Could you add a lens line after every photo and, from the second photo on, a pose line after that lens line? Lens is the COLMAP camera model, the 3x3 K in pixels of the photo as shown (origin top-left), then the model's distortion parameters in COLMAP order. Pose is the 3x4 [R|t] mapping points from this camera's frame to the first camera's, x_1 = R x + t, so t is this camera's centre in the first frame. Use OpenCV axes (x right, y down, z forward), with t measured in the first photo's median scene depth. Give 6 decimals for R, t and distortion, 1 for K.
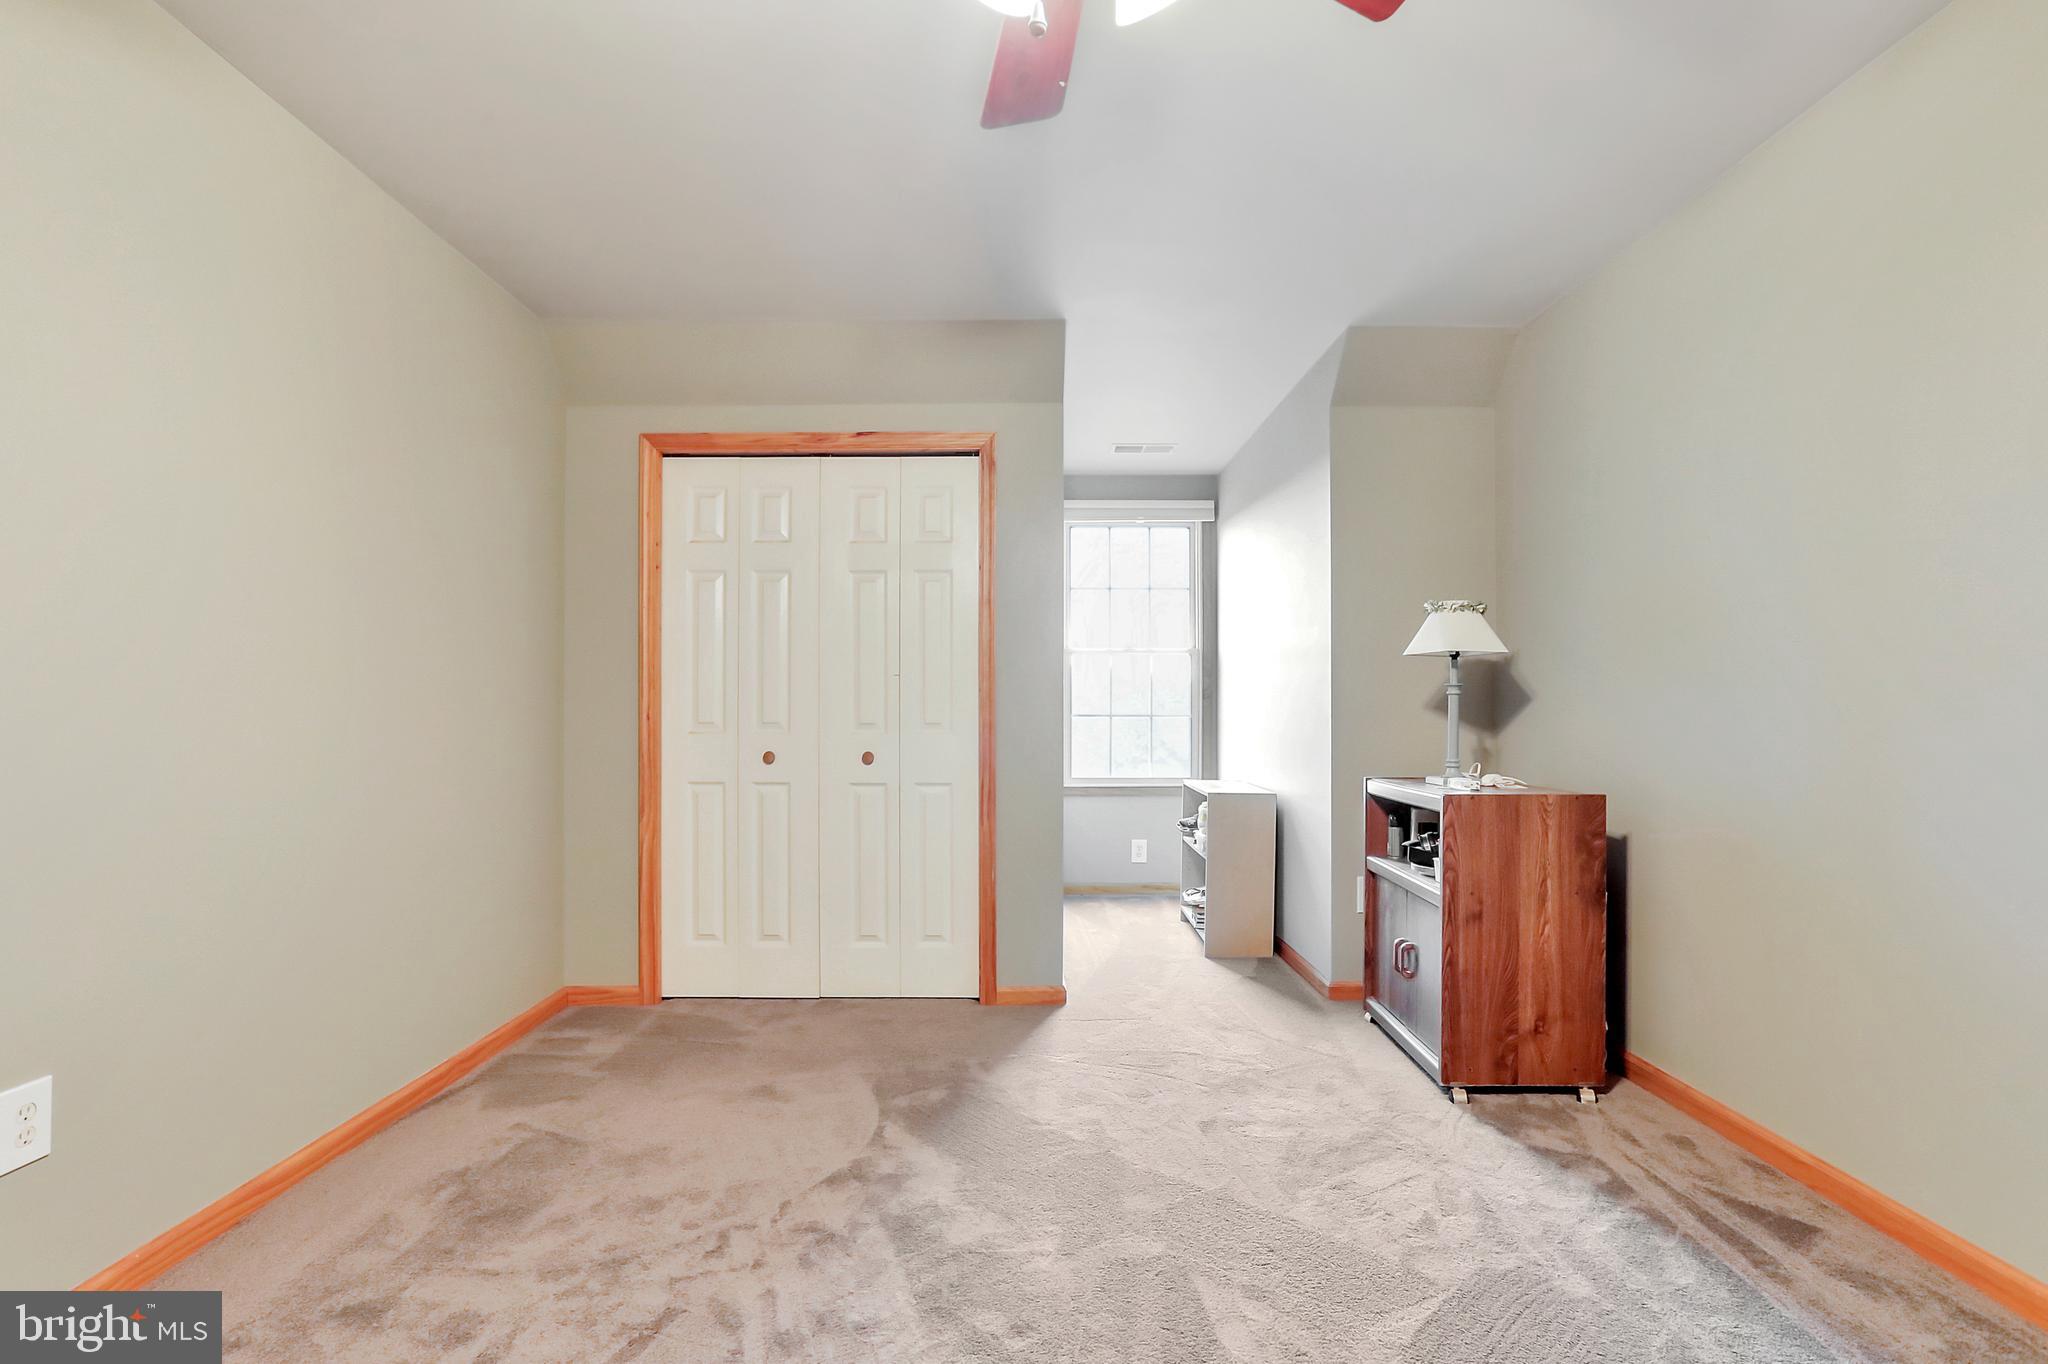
lens RADIAL K [[986.2, 0, 1035.1], [0, 986.2, 719.3], [0, 0, 1]] dist [-0.051961, 0.025510]
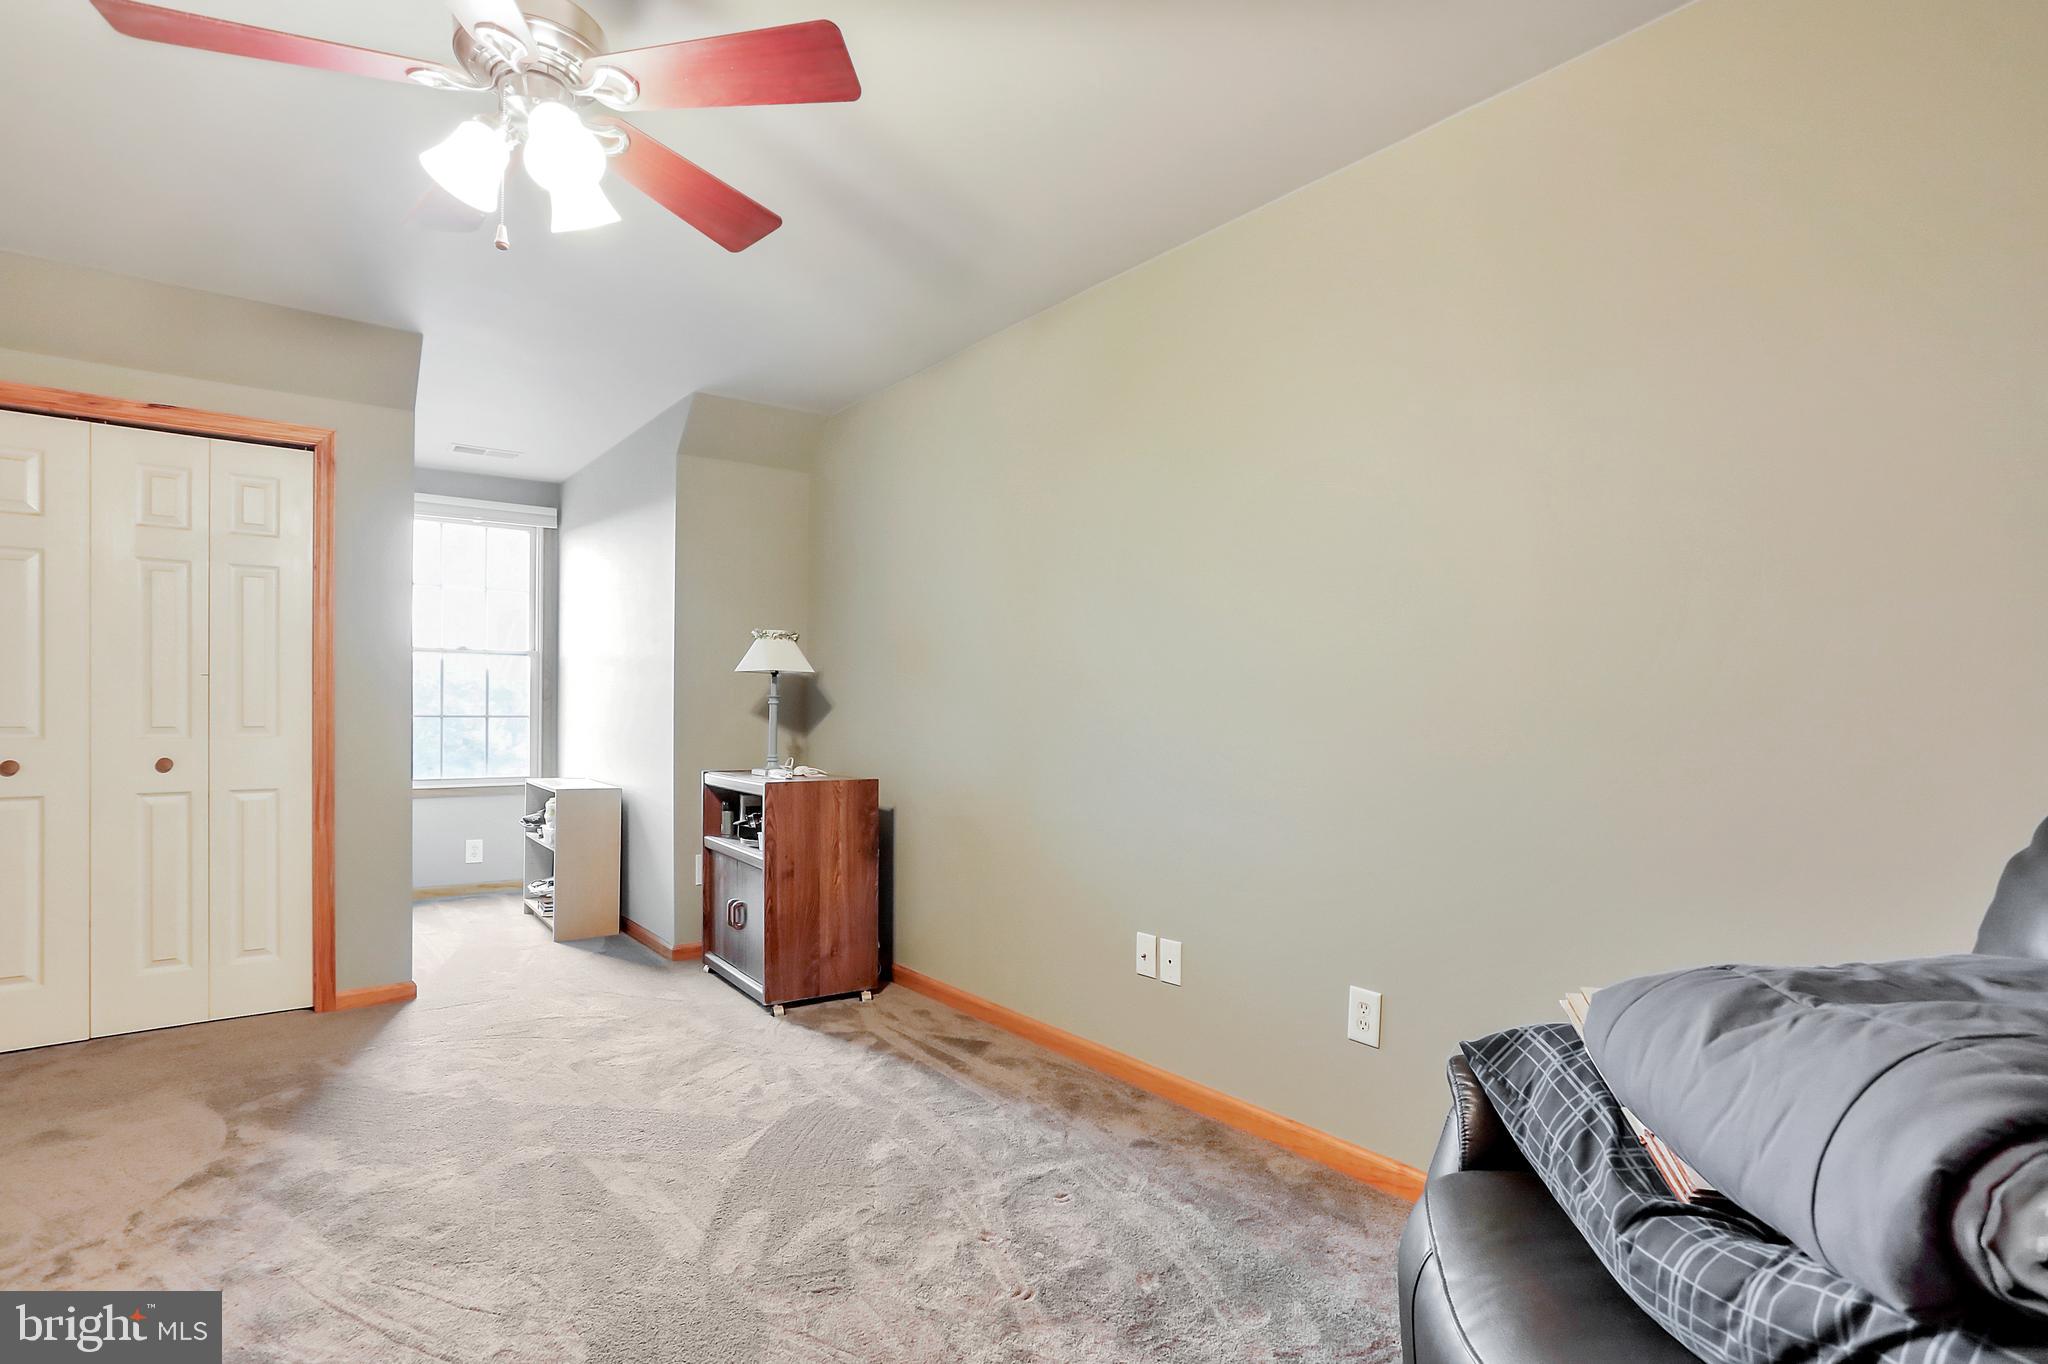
lens RADIAL K [[986.2, 0, 1035.1], [0, 986.2, 719.3], [0, 0, 1]] dist [-0.051961, 0.025510]
pose [[0.789277, 0.003887, 0.614025, -0.101918], [-0.006703, 0.999975, 0.002287, -0.012607], [-0.614001, -0.005921, 0.789283, -0.252290]]
